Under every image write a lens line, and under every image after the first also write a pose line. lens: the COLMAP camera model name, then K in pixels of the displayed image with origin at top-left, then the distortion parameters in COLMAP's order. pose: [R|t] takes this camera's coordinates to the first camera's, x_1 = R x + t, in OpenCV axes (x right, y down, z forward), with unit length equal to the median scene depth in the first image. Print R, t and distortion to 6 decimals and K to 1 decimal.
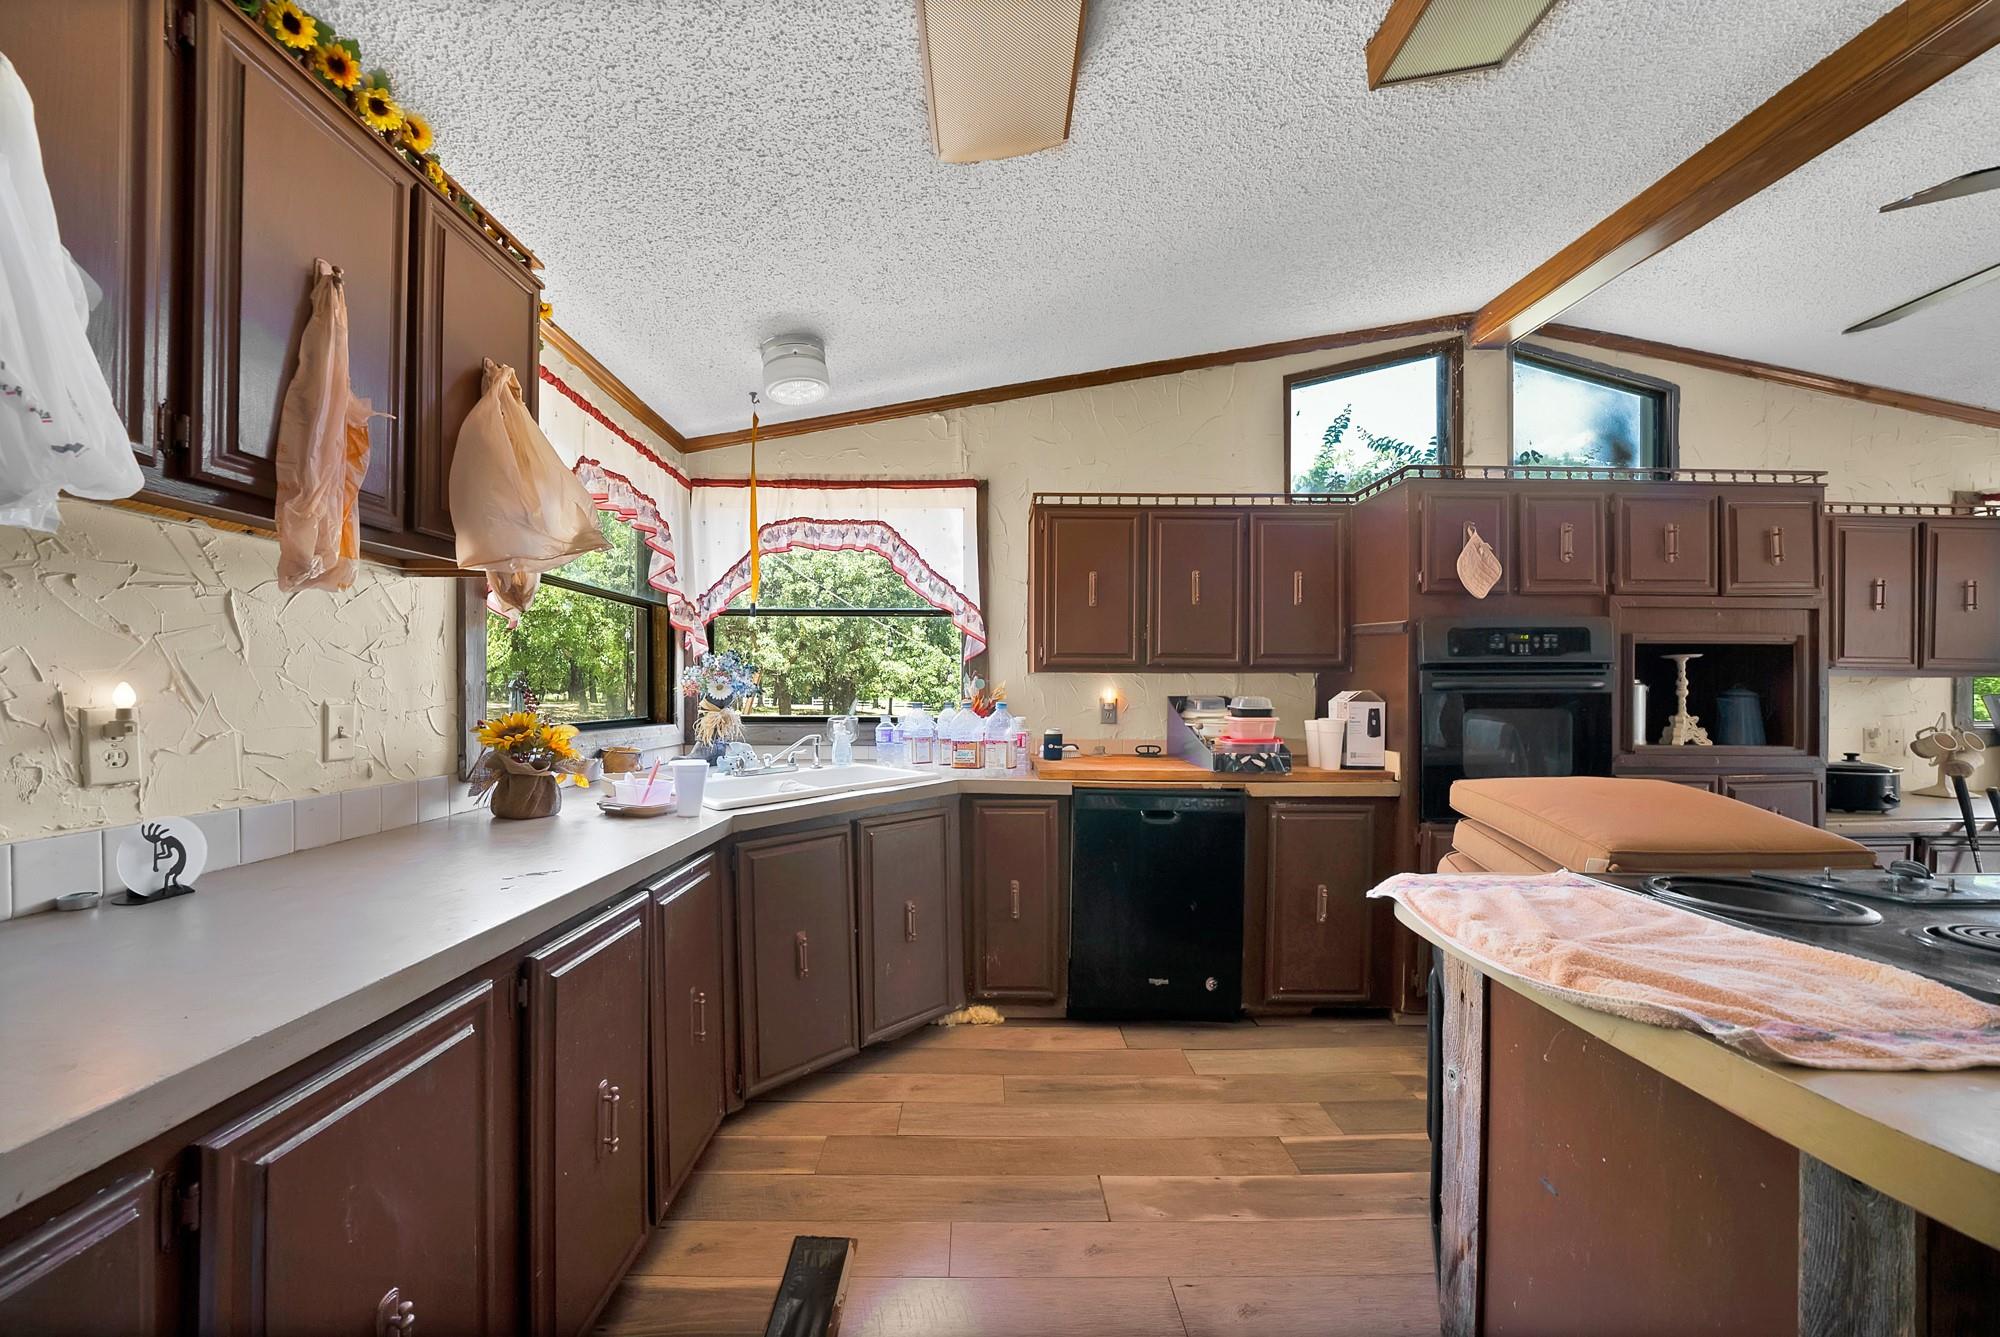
lens RADIAL K [[884.8, 0, 1000.0], [0, 884.8, 668.5], [0, 0, 1]] dist [-0.000117, 0.000134]
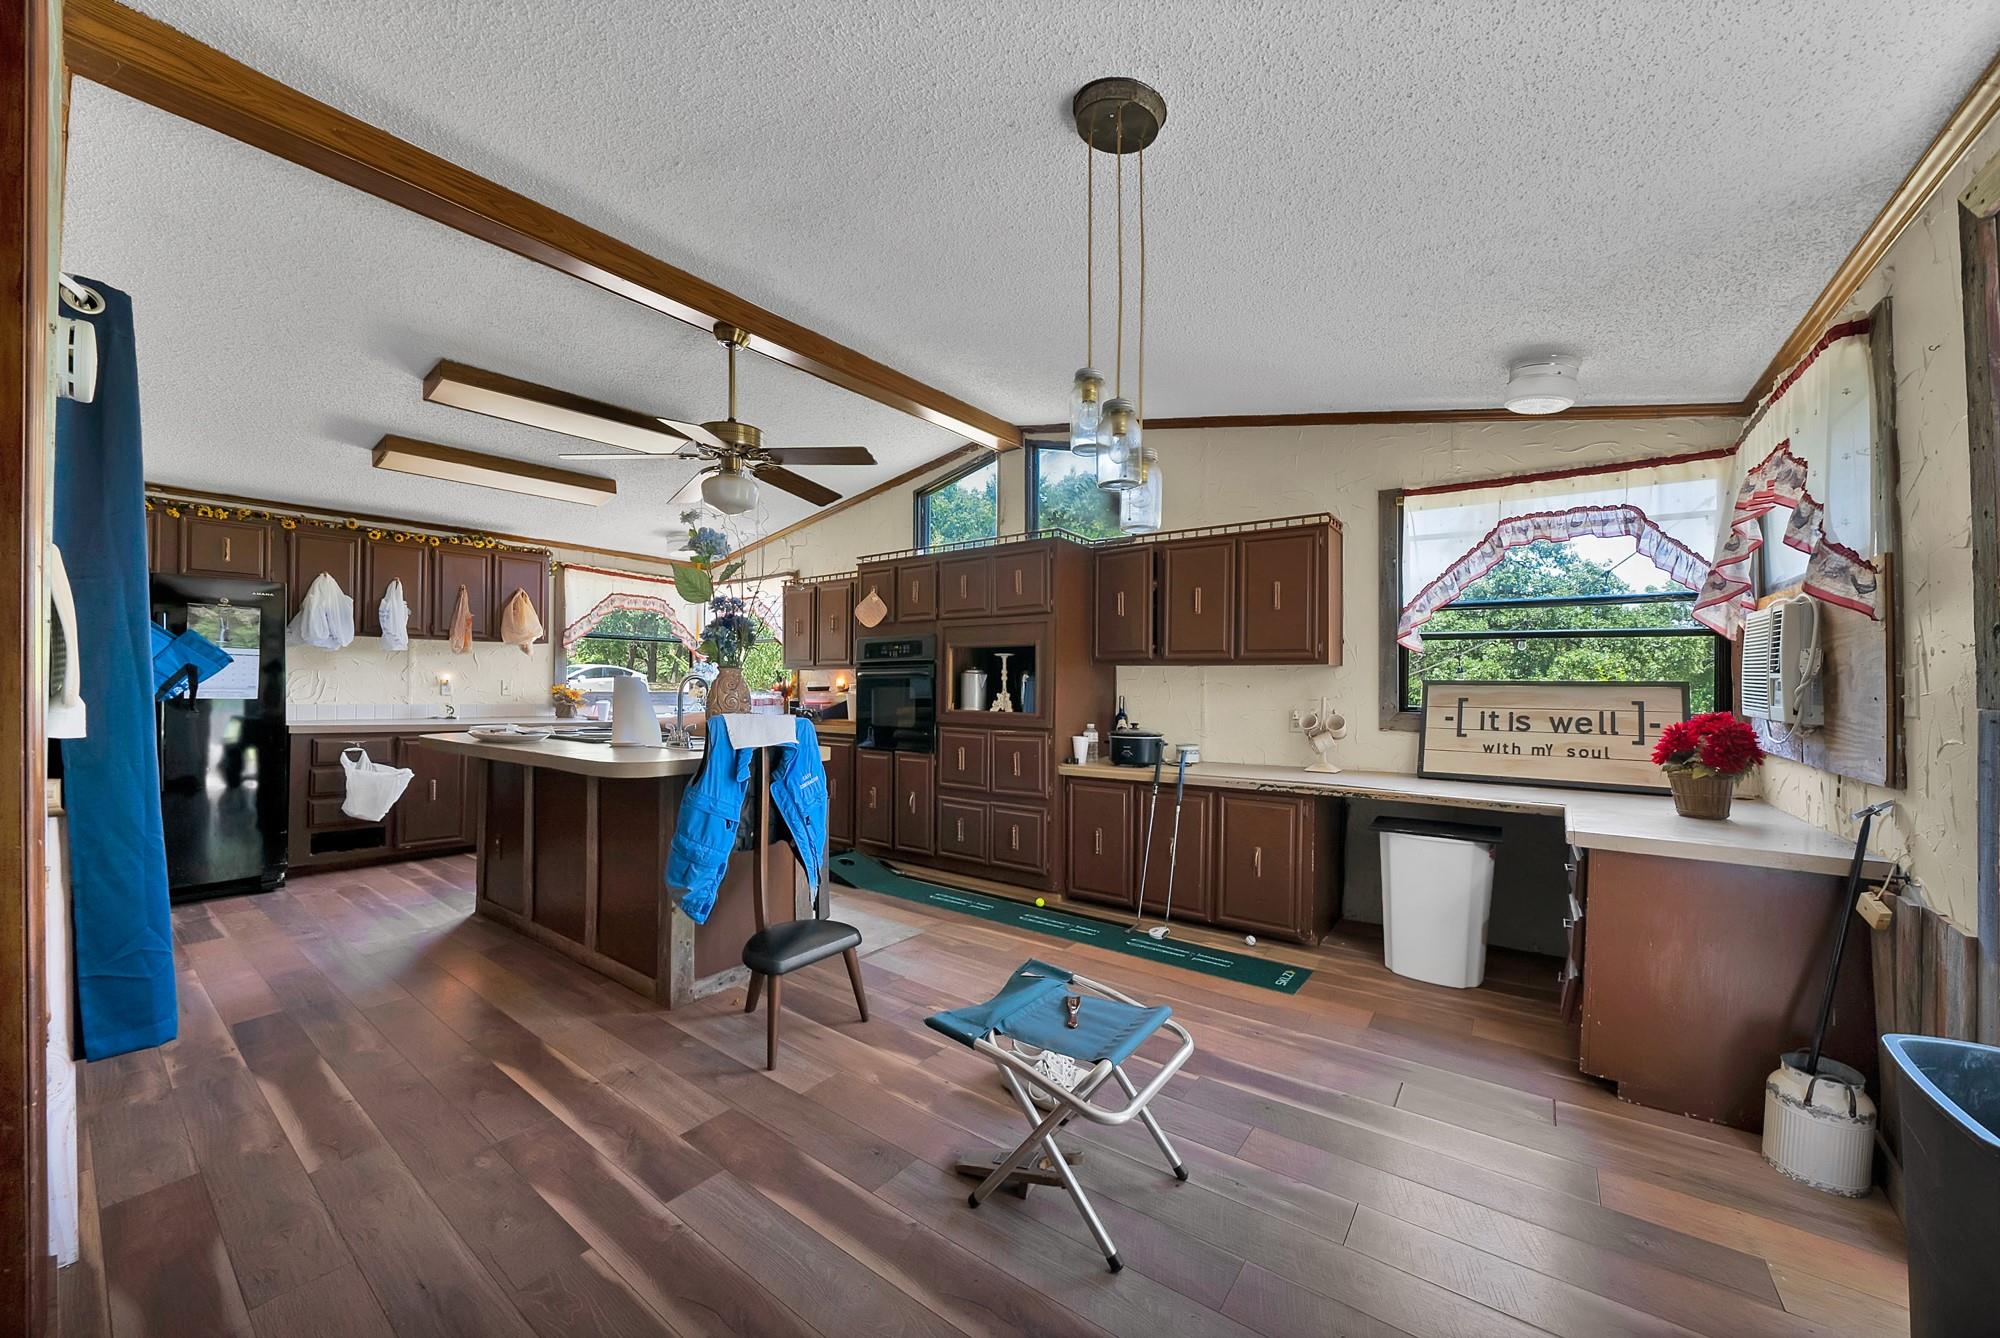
lens RADIAL K [[712.4, 0, 1000.0], [0, 712.4, 669.0], [0, 0, 1]] dist [-0.020292, 0.000340]
pose [[0.794629, -0.007764, -0.607045, 1.538452], [0.010943, 0.999939, 0.001536, 0.008853], [0.606996, -0.007864, 0.794666, -0.010912]]
